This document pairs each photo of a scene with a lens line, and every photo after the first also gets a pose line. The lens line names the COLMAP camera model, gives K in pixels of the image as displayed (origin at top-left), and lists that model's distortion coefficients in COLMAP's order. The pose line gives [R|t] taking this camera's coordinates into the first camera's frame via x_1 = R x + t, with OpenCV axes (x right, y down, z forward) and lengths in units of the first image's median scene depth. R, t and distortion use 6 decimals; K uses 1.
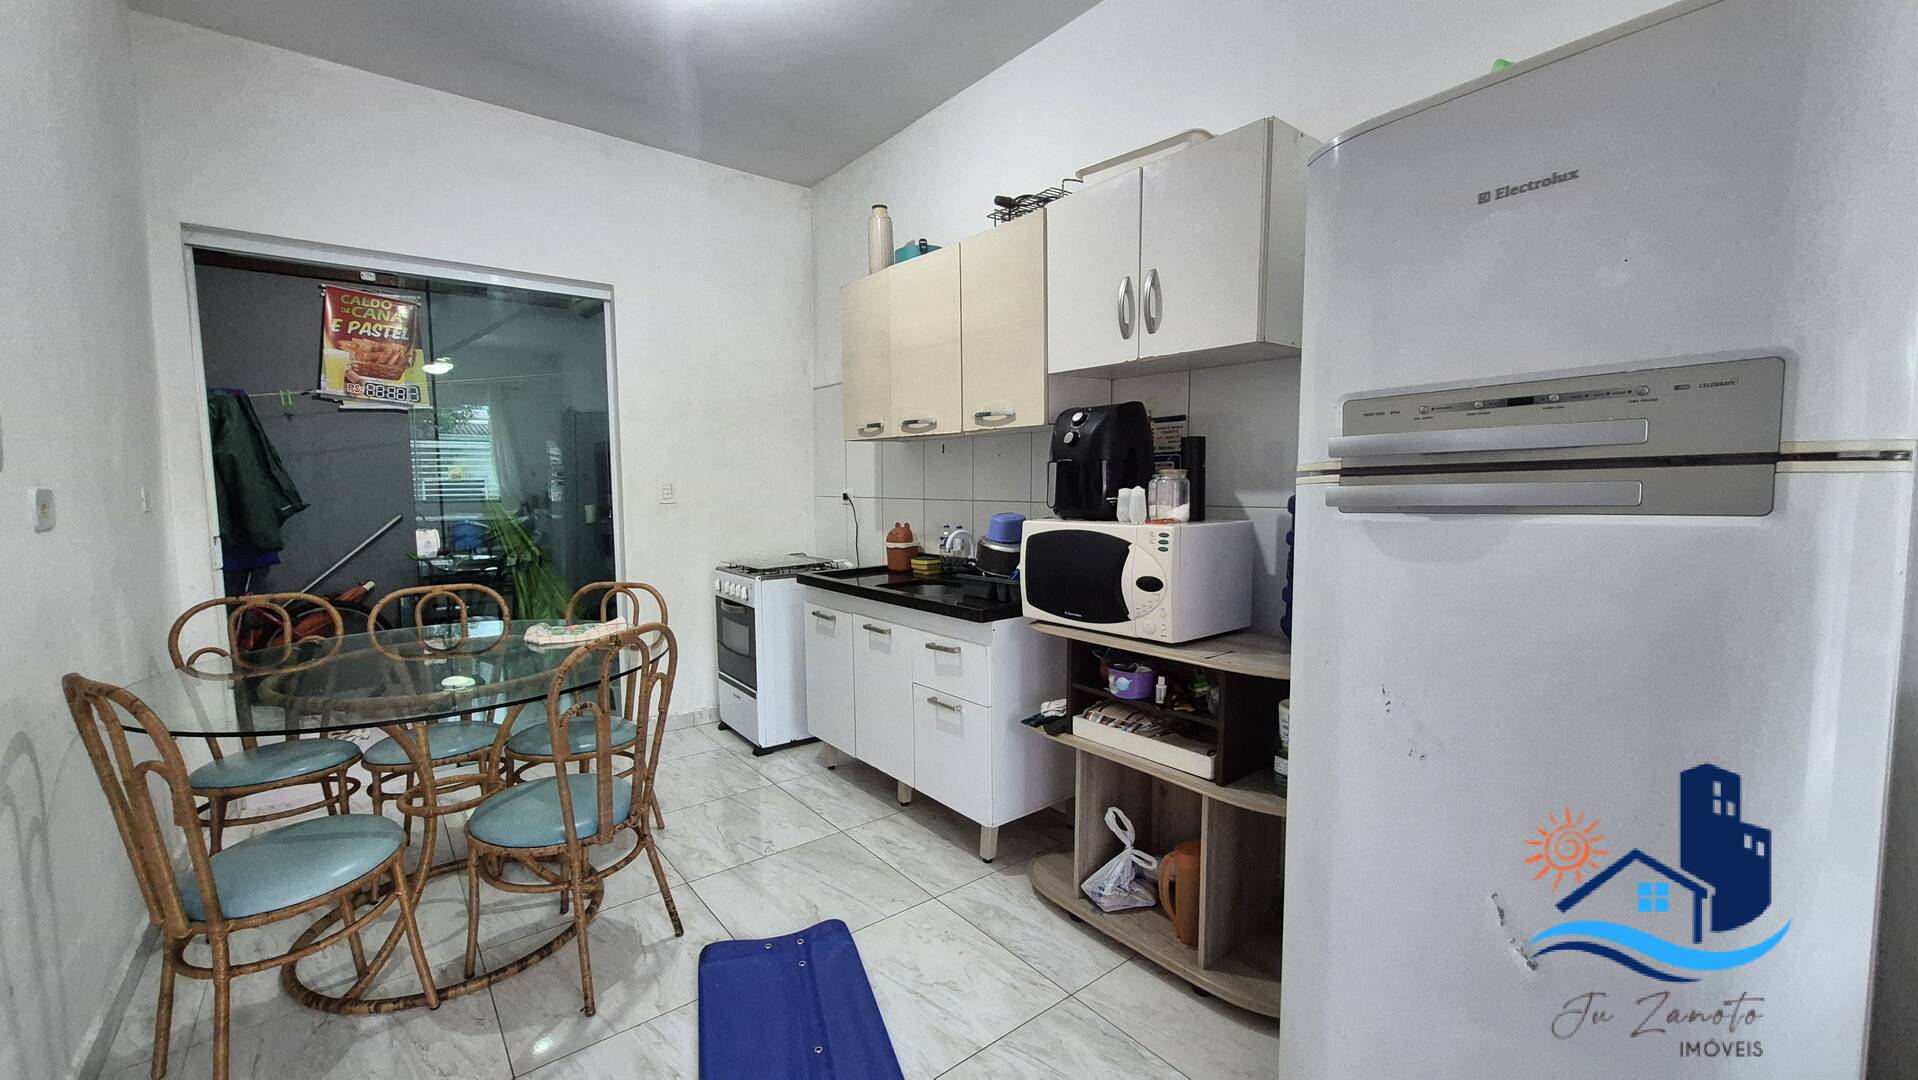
lens RADIAL K [[757.4, 0, 952.8], [0, 757.4, 547.3], [0, 0, 1]] dist [0.000240, -0.000022]
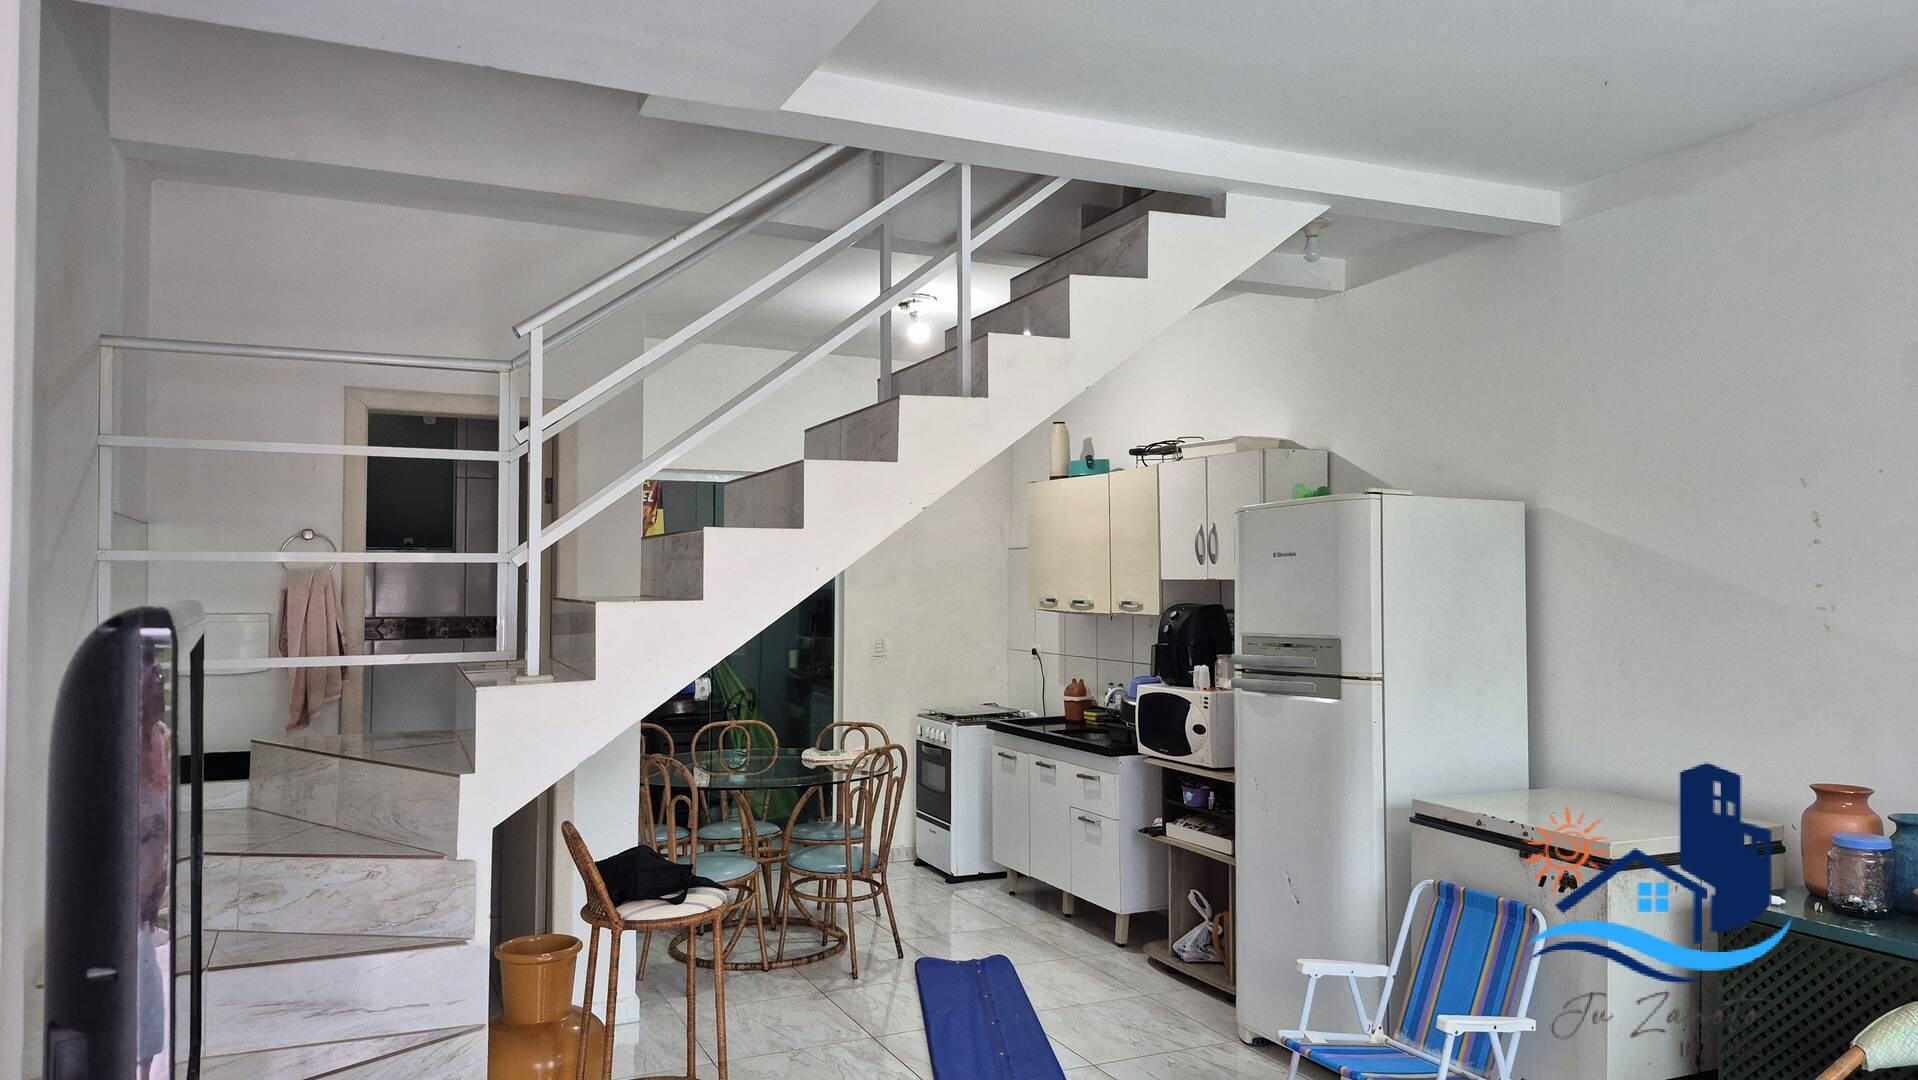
lens RADIAL K [[1339.6, 0, 987.8], [0, 1339.6, 546.3], [0, 0, 1]] dist [0.164508, -0.000036]
pose [[0.975891, 0.000669, -0.218256, 0.340166], [-0.024872, 0.993822, -0.108164, -0.011919], [0.216835, 0.110985, 0.969879, -1.431117]]
